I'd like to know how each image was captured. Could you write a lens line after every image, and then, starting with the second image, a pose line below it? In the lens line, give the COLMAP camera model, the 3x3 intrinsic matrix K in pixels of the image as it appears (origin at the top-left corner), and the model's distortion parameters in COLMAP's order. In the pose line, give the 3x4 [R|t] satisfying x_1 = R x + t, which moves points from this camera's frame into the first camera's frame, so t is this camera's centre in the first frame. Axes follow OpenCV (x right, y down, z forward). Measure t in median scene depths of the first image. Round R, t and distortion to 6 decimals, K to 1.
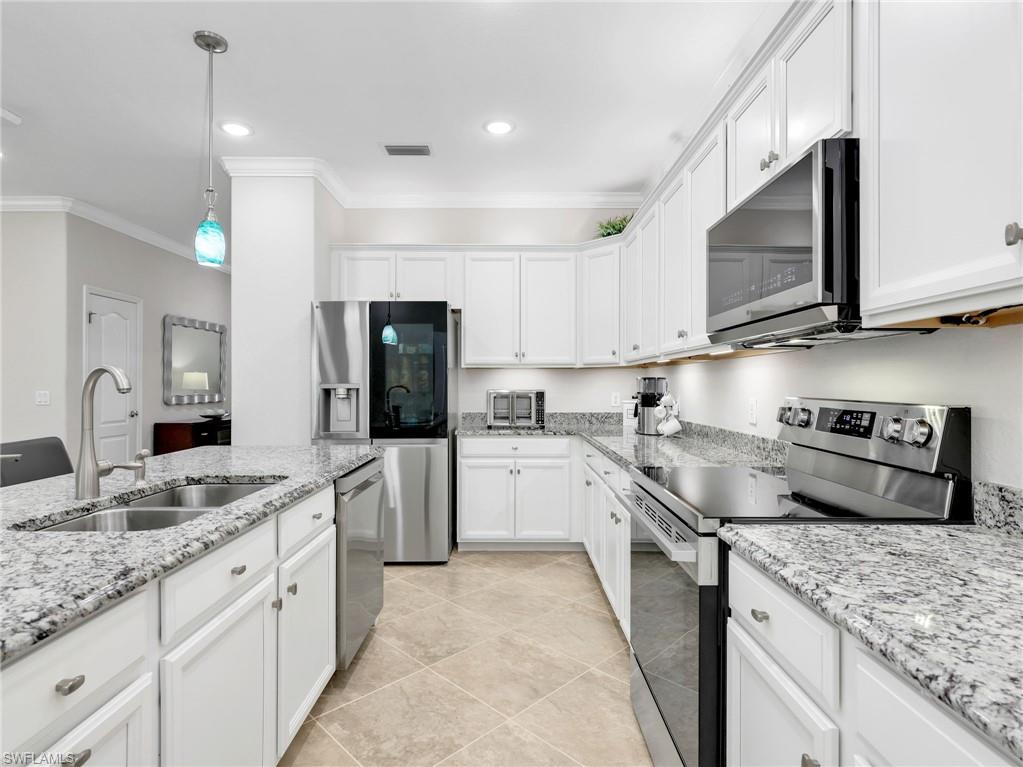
lens RADIAL K [[535.8, 0, 514.0], [0, 535.8, 380.5], [0, 0, 1]] dist [-0.002200, 0.001004]
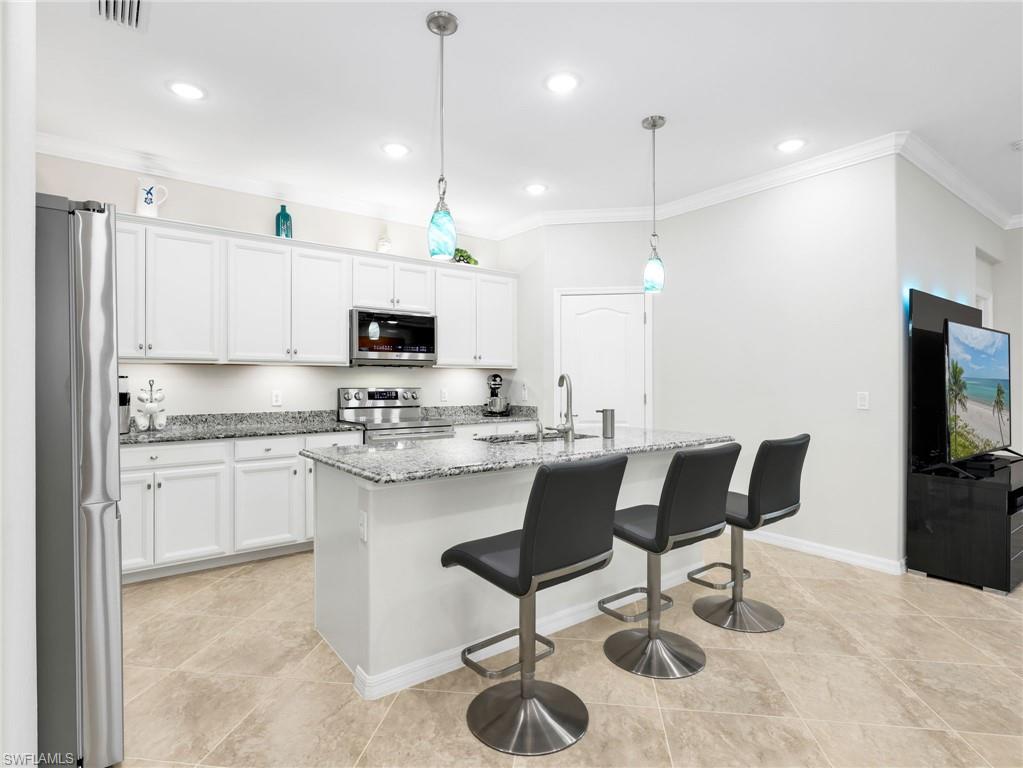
lens RADIAL K [[535.8, 0, 496.8], [0, 535.8, 385.9], [0, 0, 1]] dist [-0.002200, 0.001004]
pose [[0.803777, -0.008703, 0.594867, -0.167104], [0.000078, 0.999895, 0.014523, -0.000264], [-0.594931, -0.011627, 0.803693, -0.003183]]
